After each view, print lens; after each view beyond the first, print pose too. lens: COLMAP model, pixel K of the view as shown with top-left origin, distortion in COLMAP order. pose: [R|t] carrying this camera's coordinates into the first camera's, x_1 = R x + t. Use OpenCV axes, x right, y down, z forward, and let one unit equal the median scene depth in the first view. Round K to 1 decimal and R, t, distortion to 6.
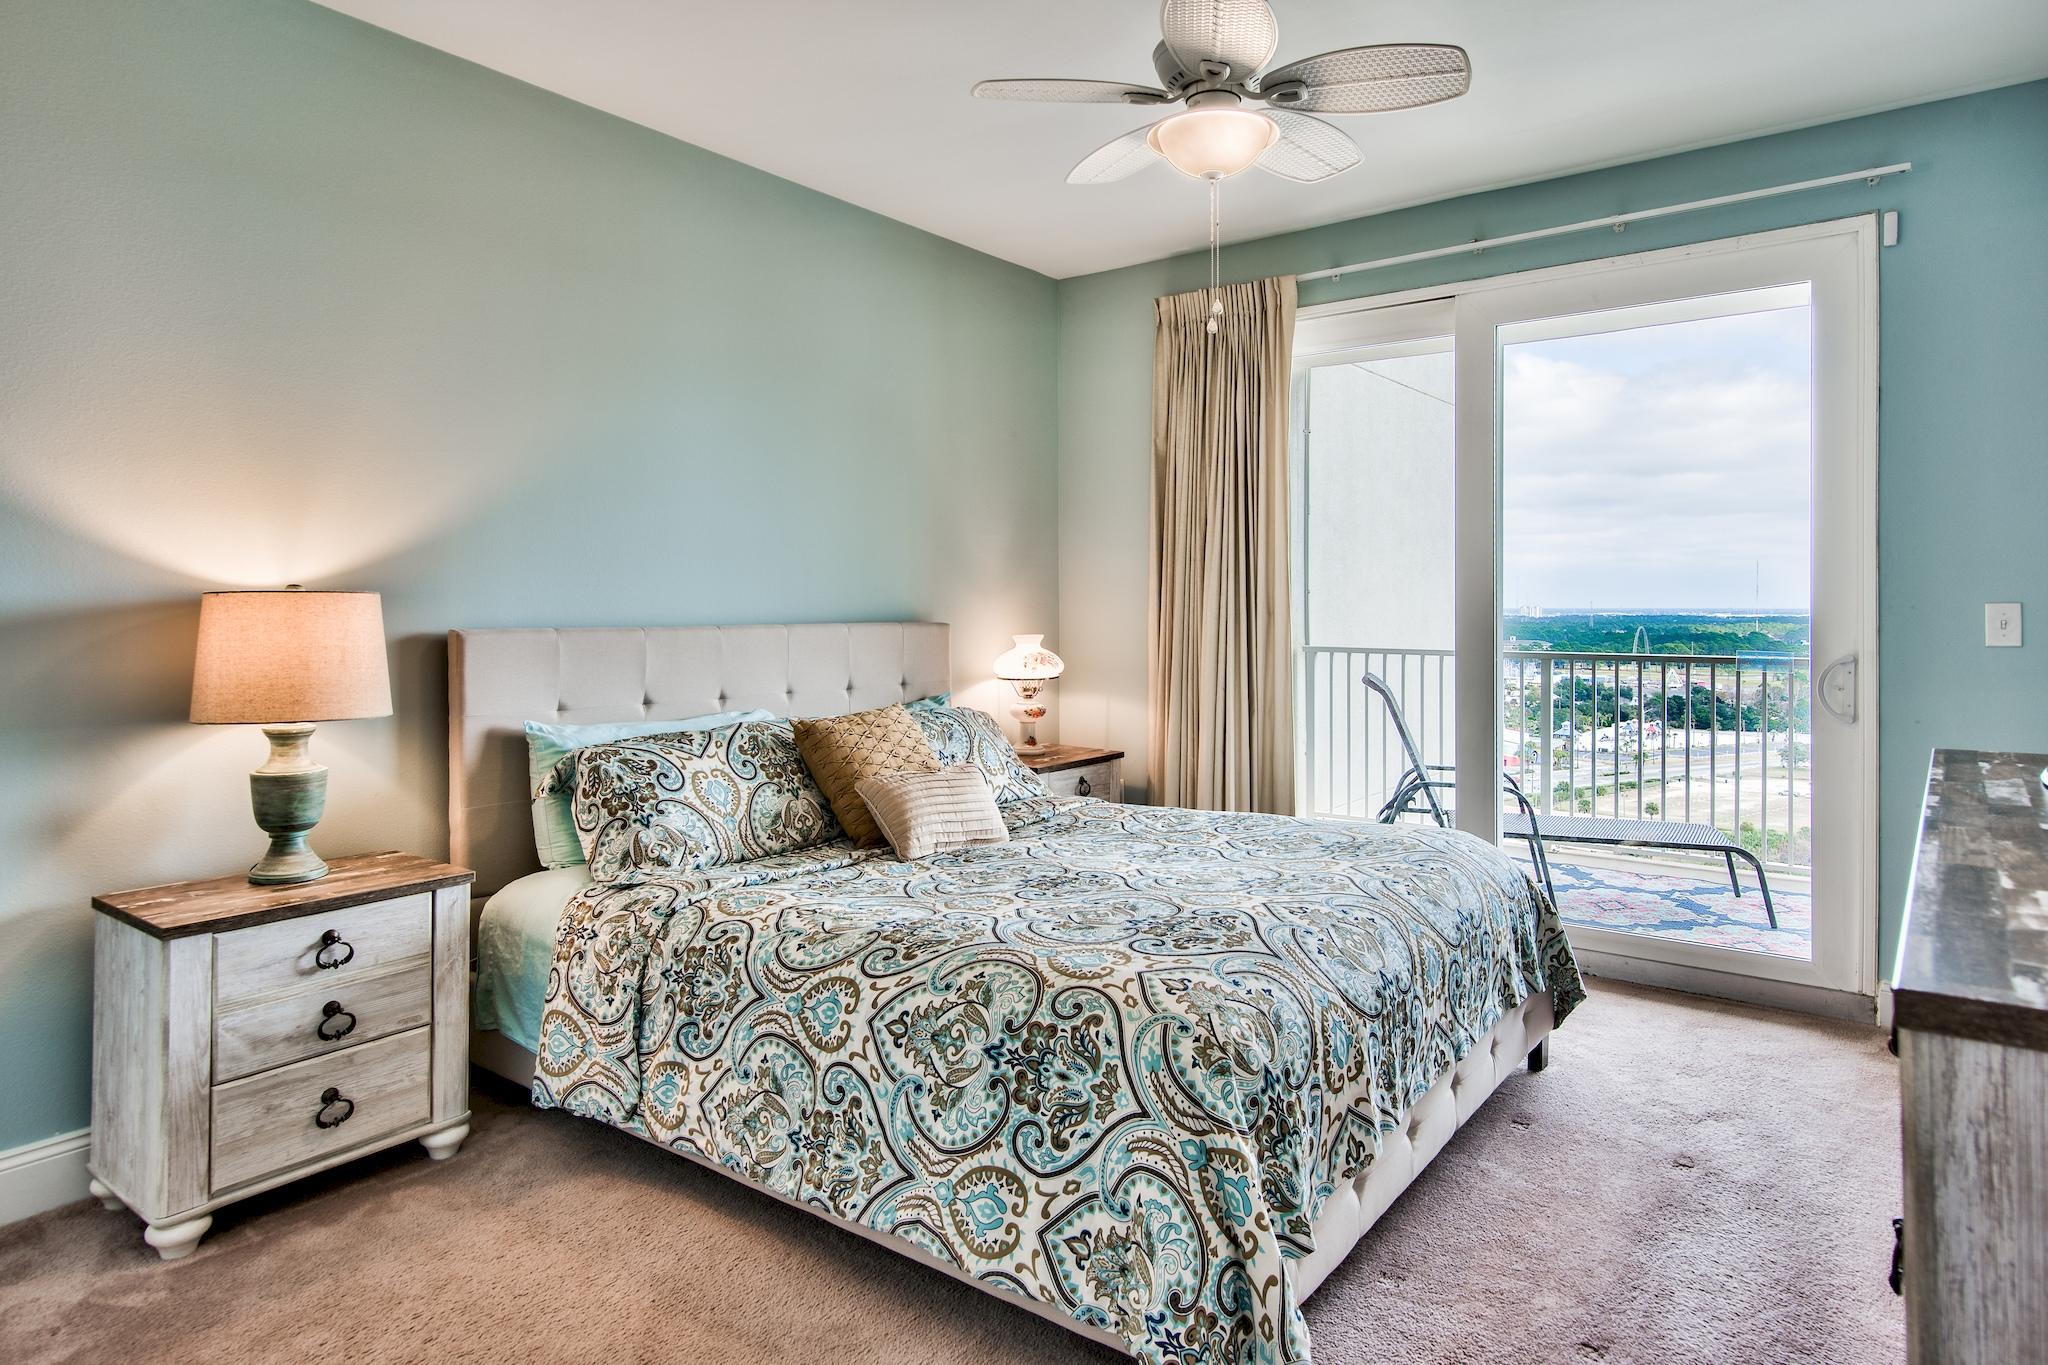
lens RADIAL K [[1204.3, 0, 1020.6], [0, 1204.3, 598.0], [0, 0, 1]] dist [0.018257, 0.003377]
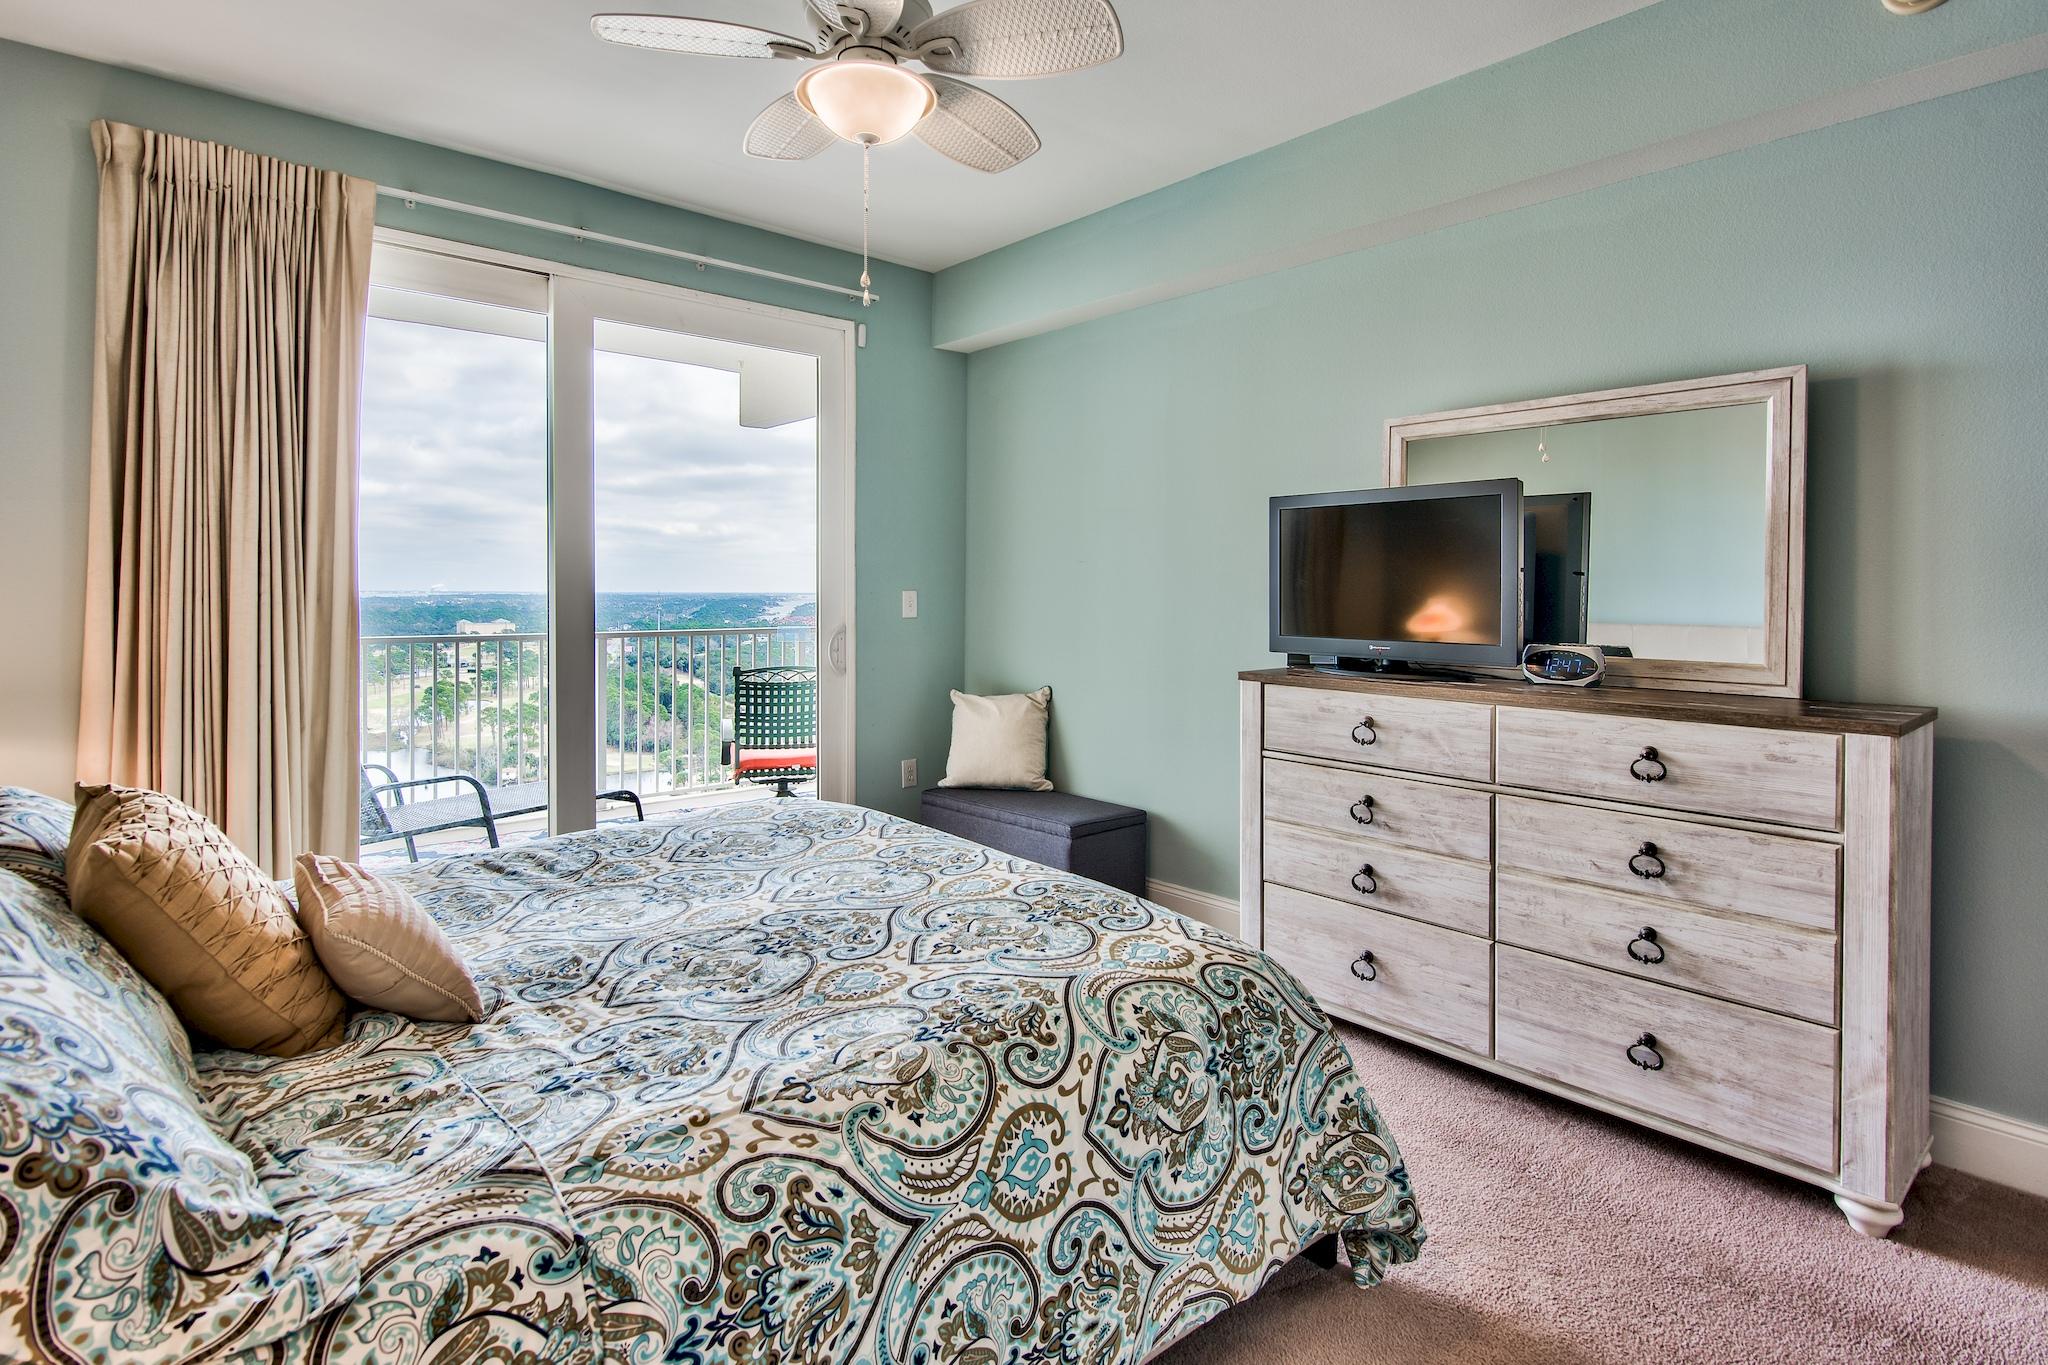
lens RADIAL K [[1037.1, 0, 1044.9], [0, 1037.1, 588.7], [0, 0, 1]] dist [-0.007719, 0.001237]
pose [[0.192933, 0.003089, 0.981207, -0.759124], [-0.010321, 0.999946, -0.001118, 0.002631], [-0.981158, -0.009911, 0.192954, 0.873648]]
